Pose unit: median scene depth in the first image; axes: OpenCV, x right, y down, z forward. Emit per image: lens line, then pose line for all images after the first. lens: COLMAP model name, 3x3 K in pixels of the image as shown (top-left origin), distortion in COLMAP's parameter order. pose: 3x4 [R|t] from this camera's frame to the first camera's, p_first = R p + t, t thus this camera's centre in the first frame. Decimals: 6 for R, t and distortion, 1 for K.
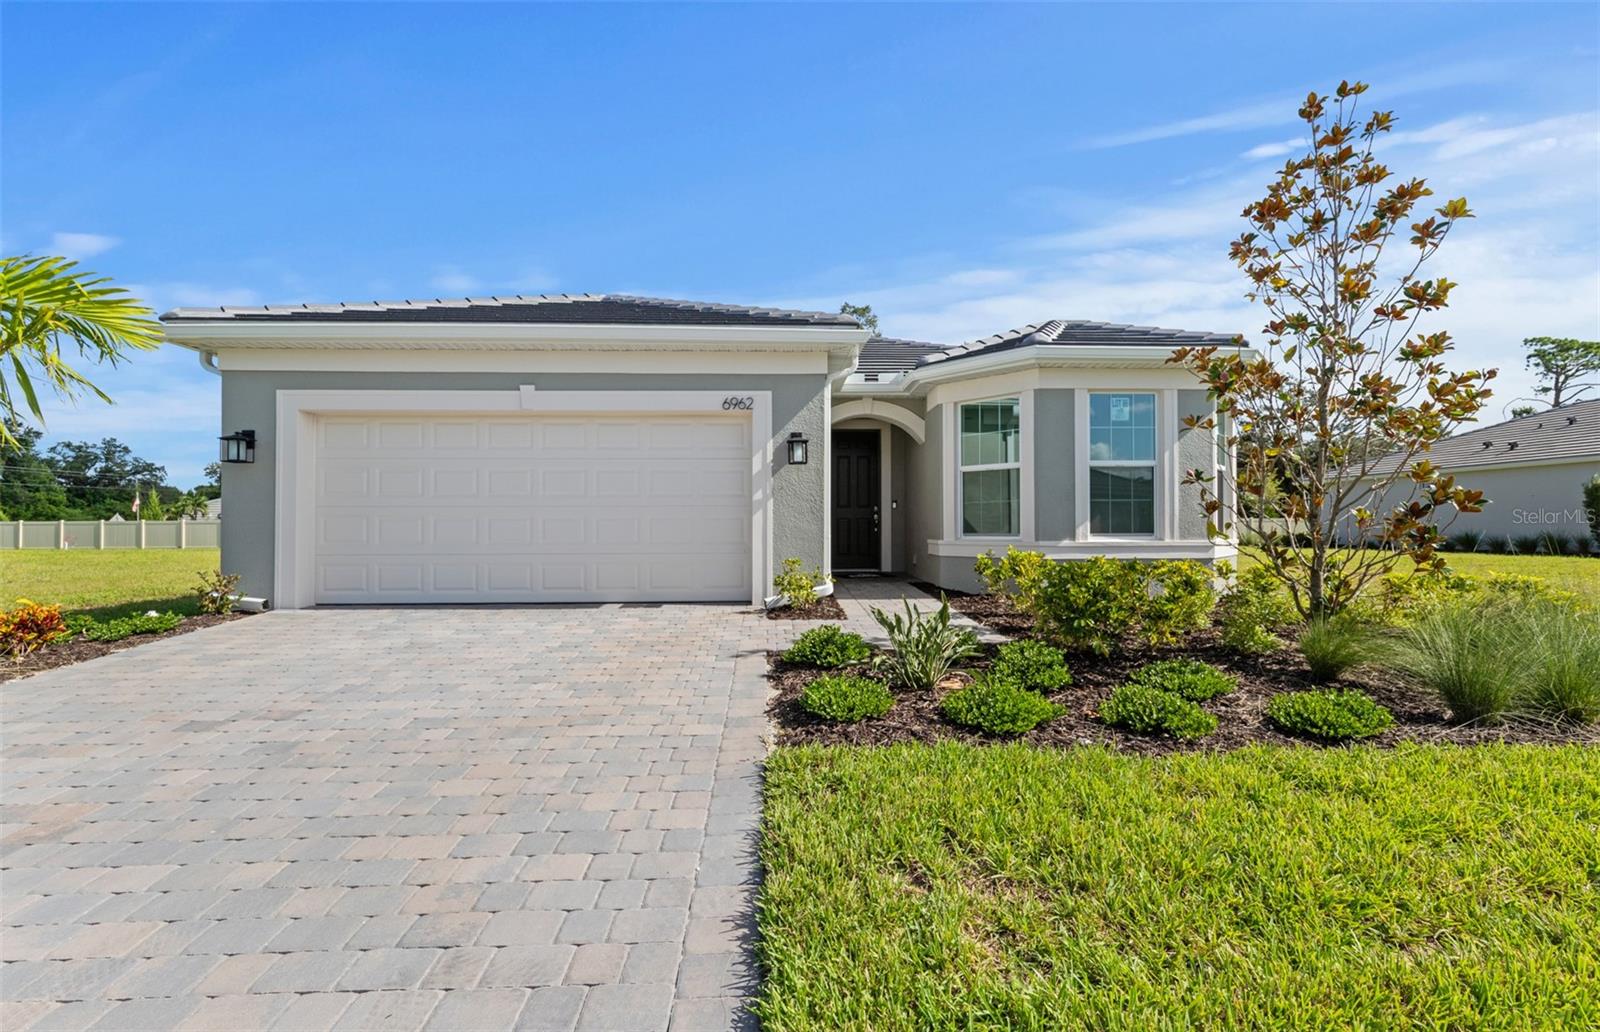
lens RADIAL K [[657.8, 0, 792.9], [0, 657.8, 530.3], [0, 0, 1]] dist [0.000328, -0.000015]
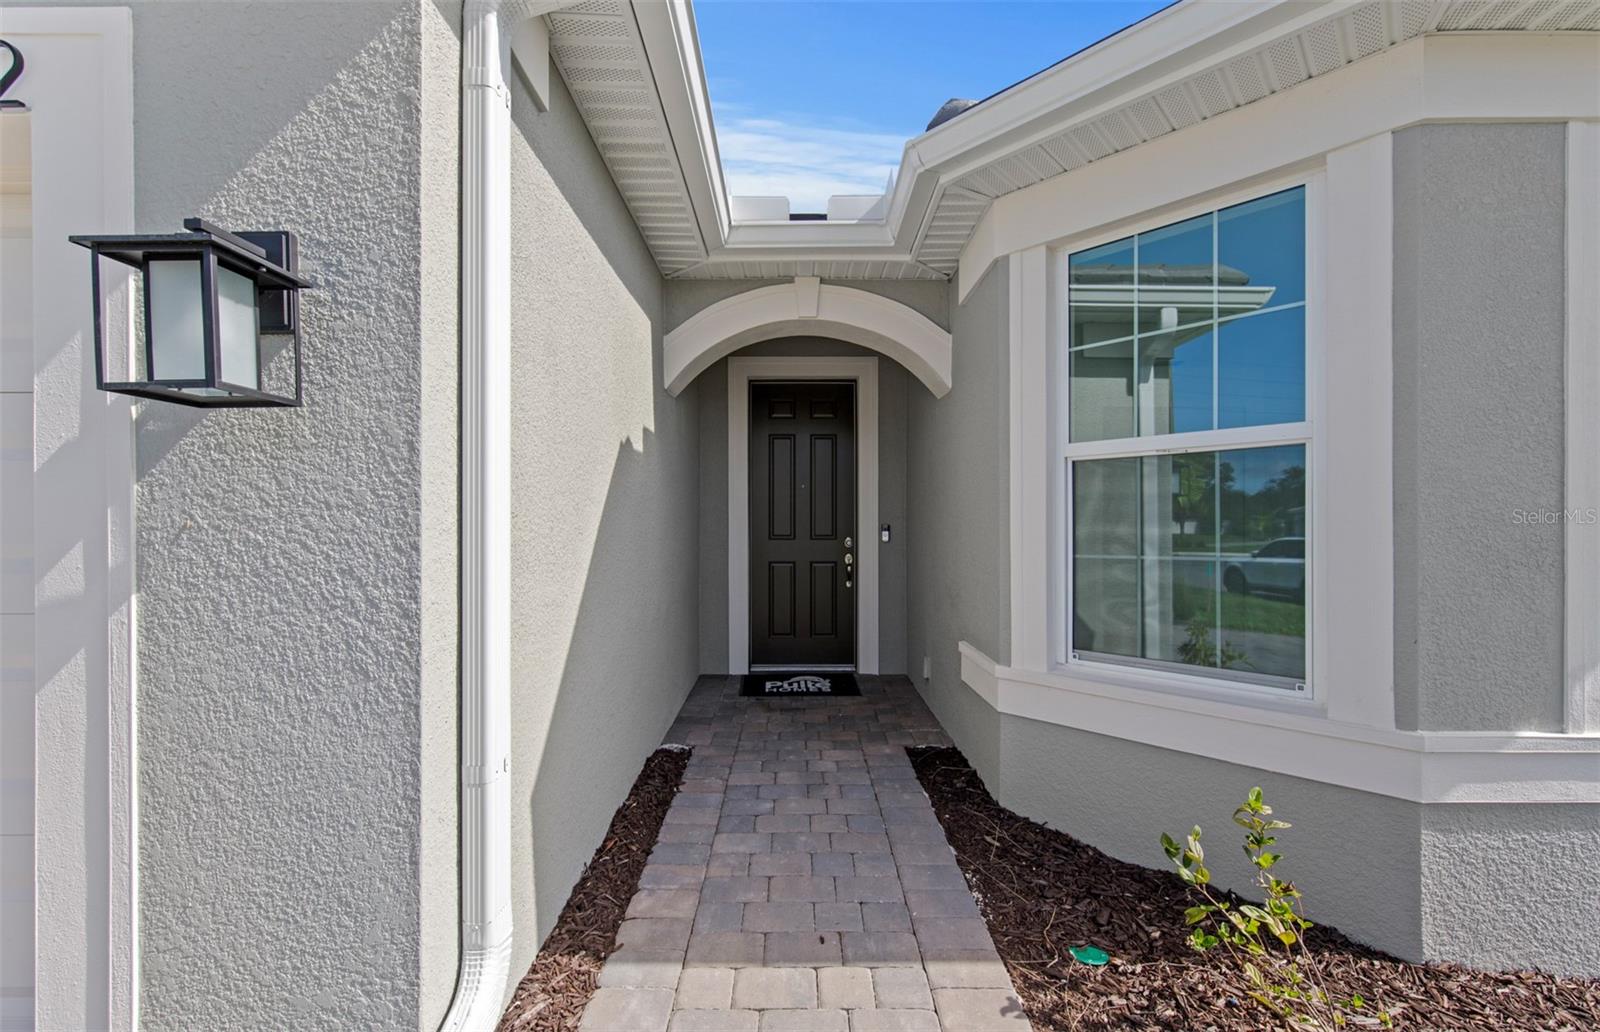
lens RADIAL K [[657.8, 0, 792.9], [0, 657.8, 530.3], [0, 0, 1]] dist [0.000328, -0.000015]
pose [[0.999597, -0.000424, -0.028388, 0.120621], [0.000459, 0.999999, 0.001227, -0.050770], [0.028387, -0.001240, 0.999596, 0.626766]]
